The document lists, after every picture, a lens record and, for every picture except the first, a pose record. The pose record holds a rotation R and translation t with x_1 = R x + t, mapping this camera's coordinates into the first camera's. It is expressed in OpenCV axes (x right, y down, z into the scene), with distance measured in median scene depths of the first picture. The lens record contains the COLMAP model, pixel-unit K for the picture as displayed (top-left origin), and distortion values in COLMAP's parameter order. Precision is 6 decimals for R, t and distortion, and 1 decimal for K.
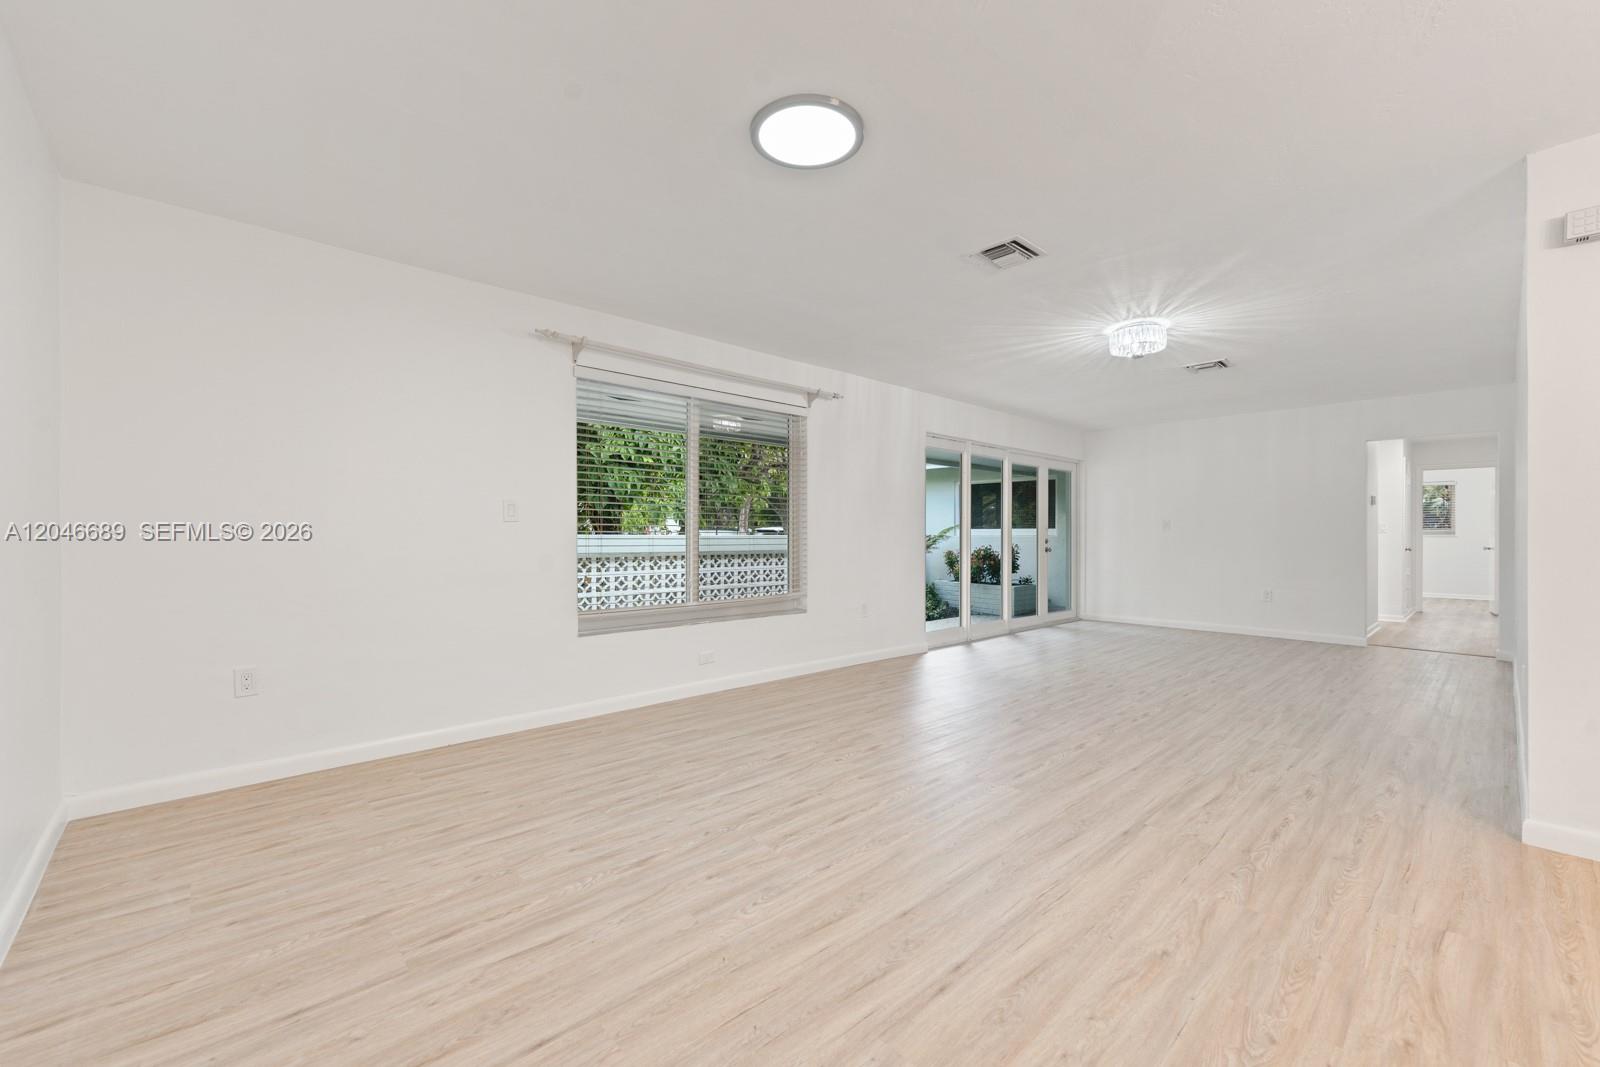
lens RADIAL K [[658.4, 0, 791.4], [0, 658.4, 505.1], [0, 0, 1]] dist [0.001418, -0.000023]
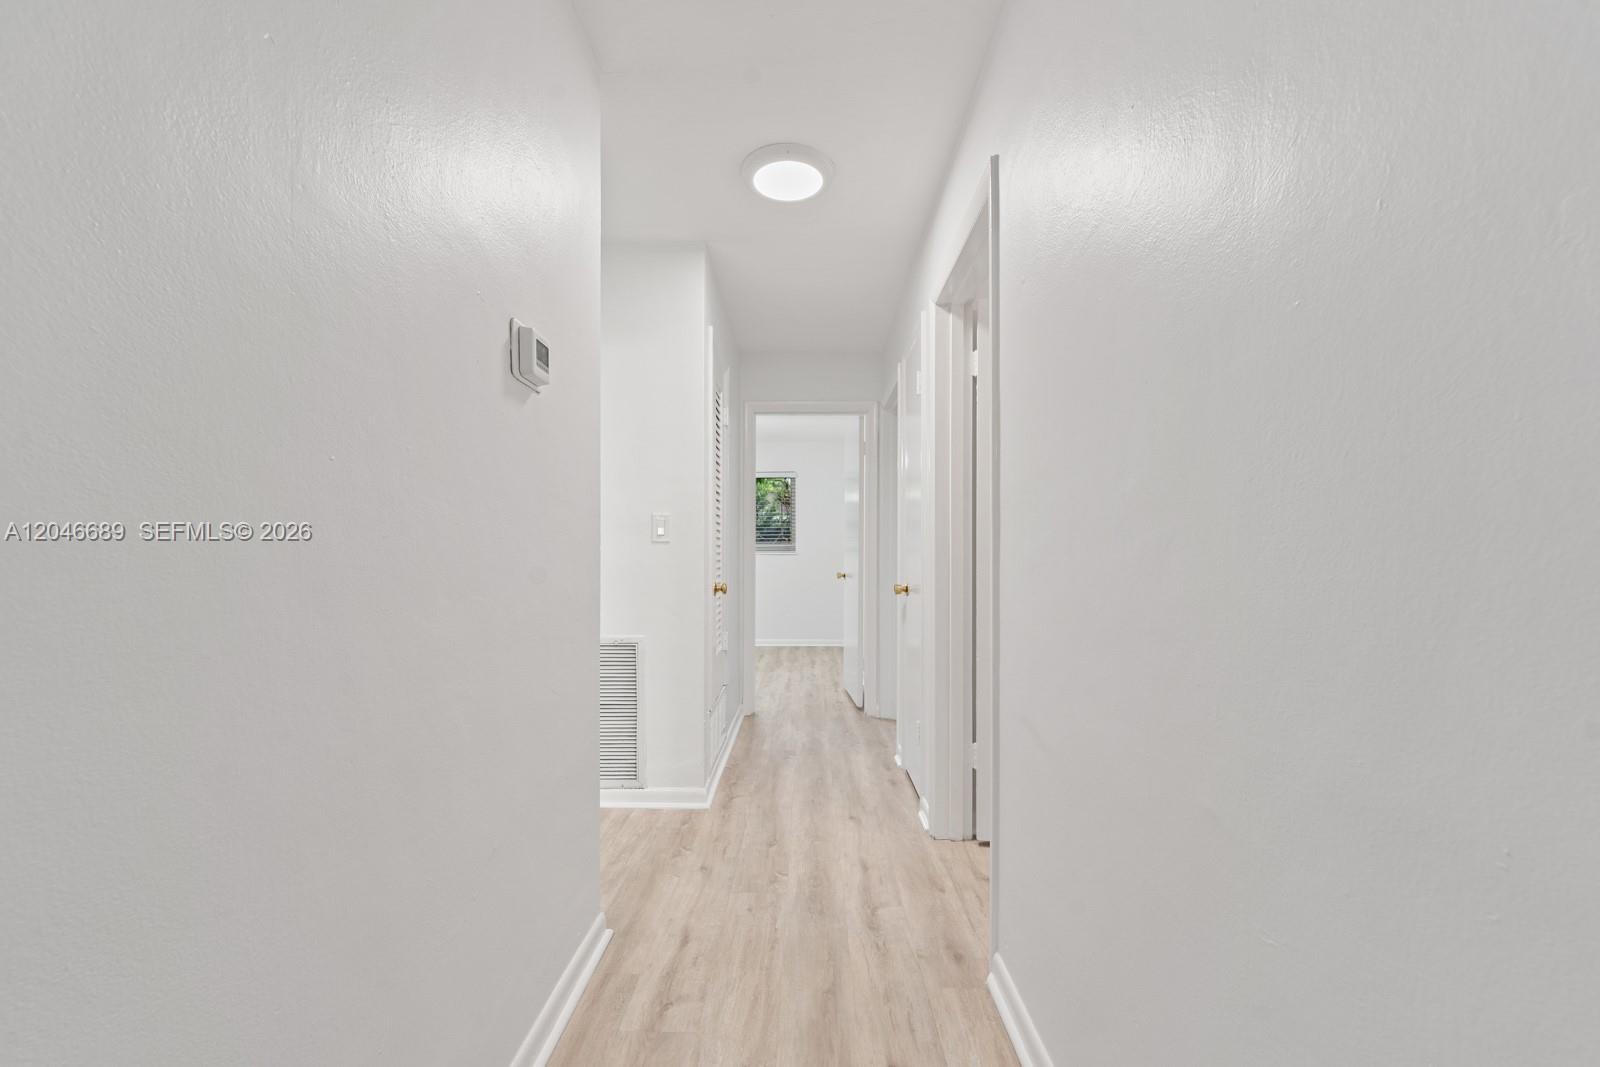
lens RADIAL K [[654.8, 0, 793.2], [0, 654.8, 532.7], [0, 0, 1]] dist [-0.000402, -0.000388]
pose [[0.689016, 0.005164, 0.724728, 0.619429], [-0.016167, 0.999835, 0.008246, 0.021688], [-0.724566, -0.017399, 0.688986, 0.639259]]
